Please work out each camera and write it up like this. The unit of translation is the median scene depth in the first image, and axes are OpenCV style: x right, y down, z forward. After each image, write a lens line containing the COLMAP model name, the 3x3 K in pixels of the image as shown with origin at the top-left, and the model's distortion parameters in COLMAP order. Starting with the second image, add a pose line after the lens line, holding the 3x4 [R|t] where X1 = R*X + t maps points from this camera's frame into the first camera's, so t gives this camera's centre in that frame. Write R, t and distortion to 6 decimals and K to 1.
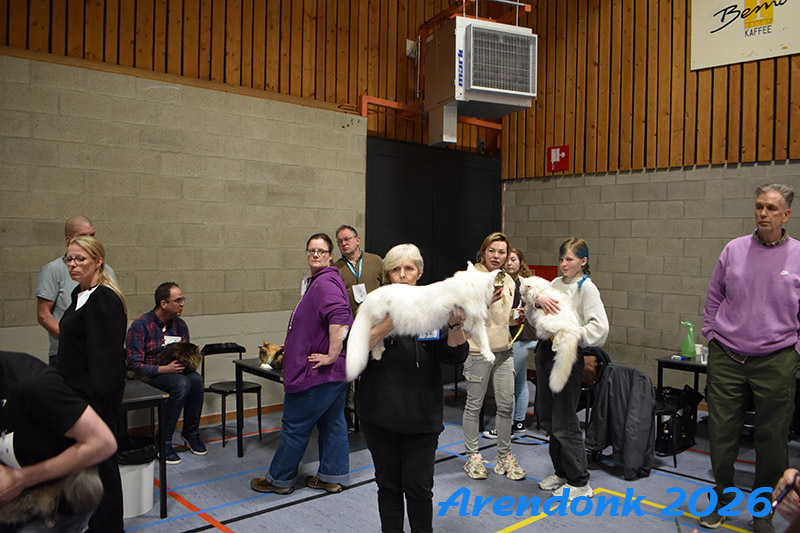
lens RADIAL K [[657.8, 0, 400.0], [0, 657.8, 266.5], [0, 0, 1]] dist [-0.091352, 0.007323]
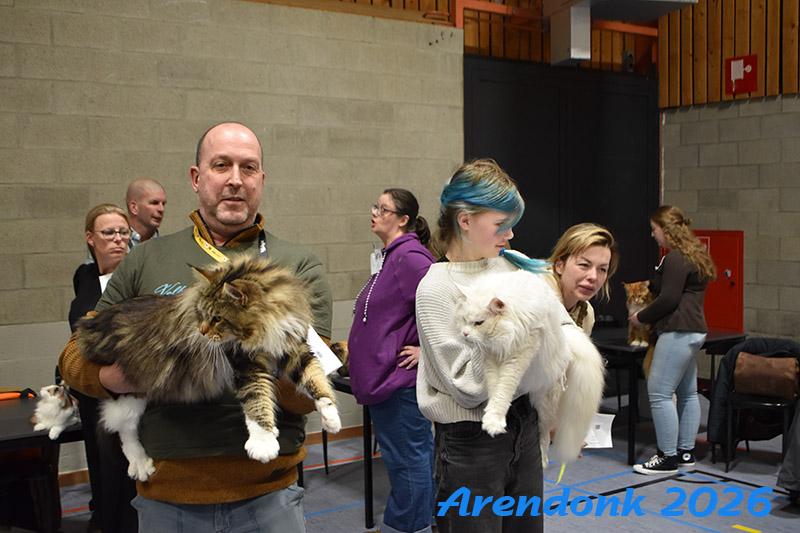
lens RADIAL K [[951.8, 0, 400.0], [0, 951.8, 266.5], [0, 0, 1]] dist [-0.055167, 0.015681]
pose [[0.991725, -0.018856, -0.126989, 0.008650], [0.022378, 0.999402, 0.026365, 0.003427], [0.126416, -0.028989, 0.991554, -0.048116]]
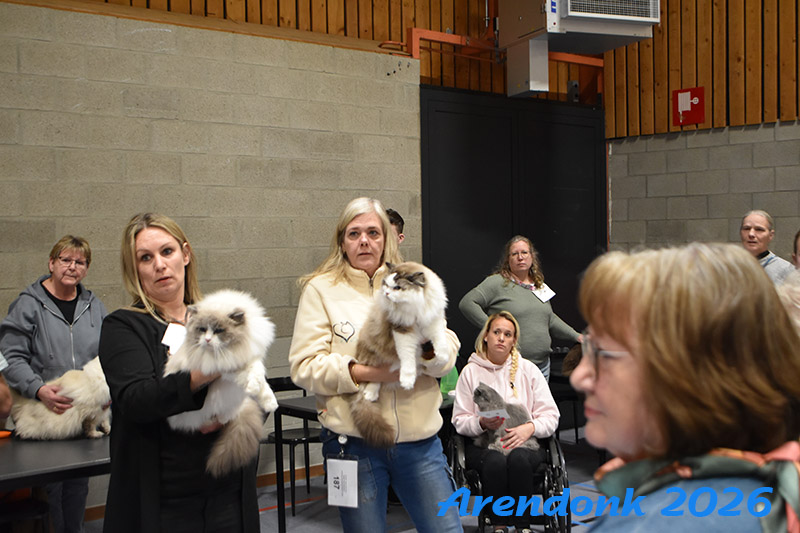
lens RADIAL K [[1040.5, 0, 400.0], [0, 1040.5, 266.5], [0, 0, 1]] dist [-0.031612, -0.031785]
pose [[0.999393, -0.031031, -0.015816, -0.064547], [0.030933, 0.999501, -0.006403, 0.003565], [0.016007, 0.005909, 0.999854, -0.133638]]
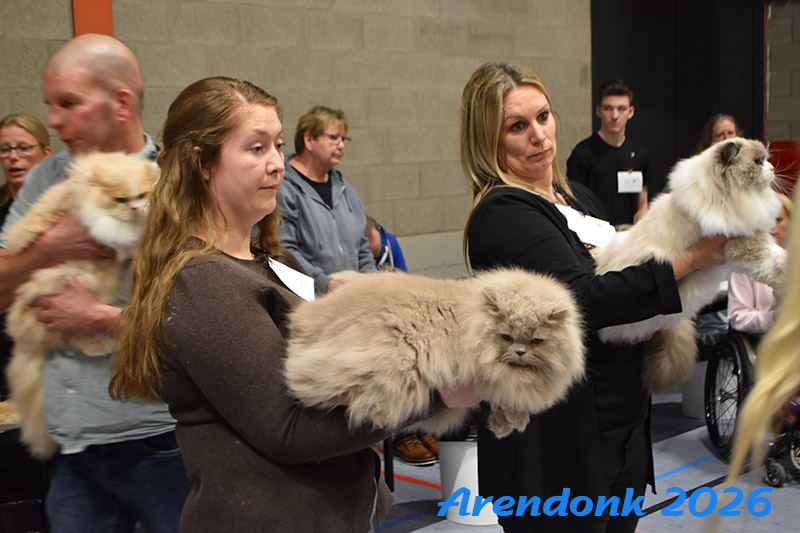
lens RADIAL K [[1224.8, 0, 400.0], [0, 1224.8, 266.5], [0, 0, 1]] dist [0.027015, -0.131467]
pose [[0.998021, -0.044030, 0.044892, -0.310517], [0.040337, 0.995970, 0.080099, 0.008620], [-0.048238, -0.078130, 0.995775, -0.151142]]
